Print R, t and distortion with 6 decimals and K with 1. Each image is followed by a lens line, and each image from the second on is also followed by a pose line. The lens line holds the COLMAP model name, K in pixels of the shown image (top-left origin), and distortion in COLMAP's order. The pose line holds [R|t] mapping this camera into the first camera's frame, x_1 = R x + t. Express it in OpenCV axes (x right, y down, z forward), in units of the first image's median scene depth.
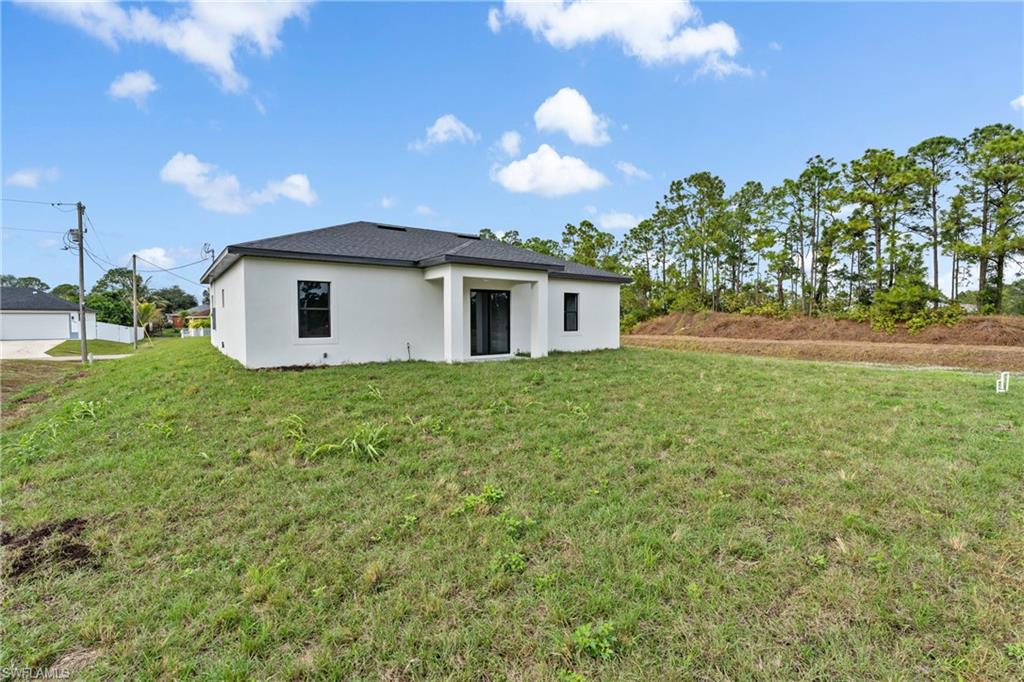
lens RADIAL K [[468.9, 0, 513.6], [0, 468.9, 341.4], [0, 0, 1]] dist [-0.002649, -0.000054]
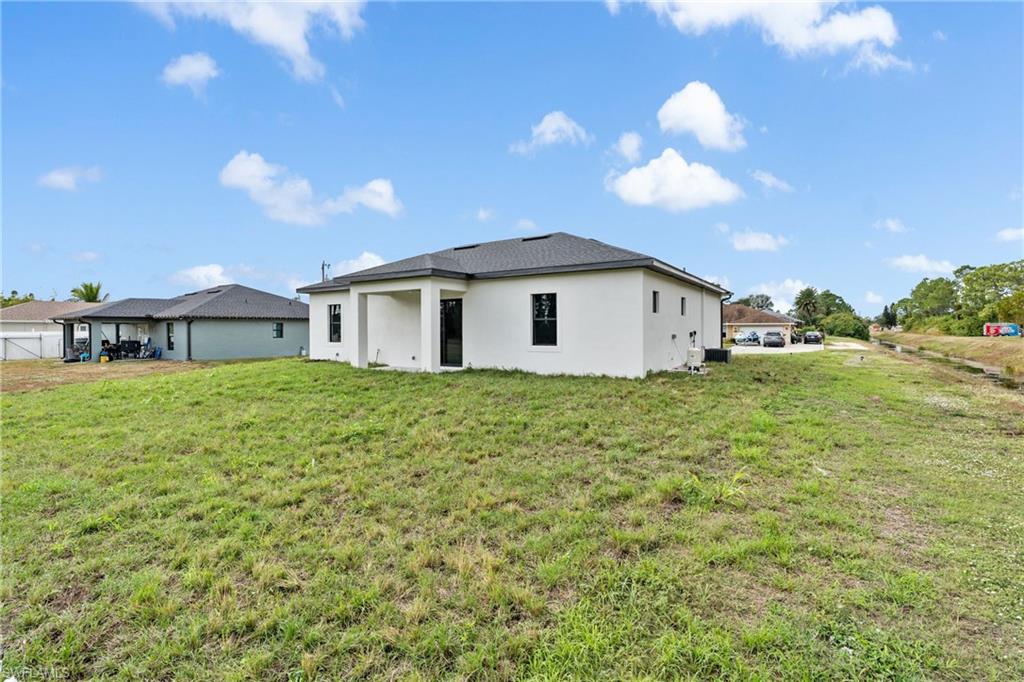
lens RADIAL K [[459.5, 0, 511.5], [0, 459.5, 333.8], [0, 0, 1]] dist [-0.002509, -0.000198]
pose [[0.333707, 0.013142, -0.942585, 0.818166], [-0.036874, 0.999320, 0.000878, -0.040861], [0.941955, 0.034464, 0.333965, 0.745031]]
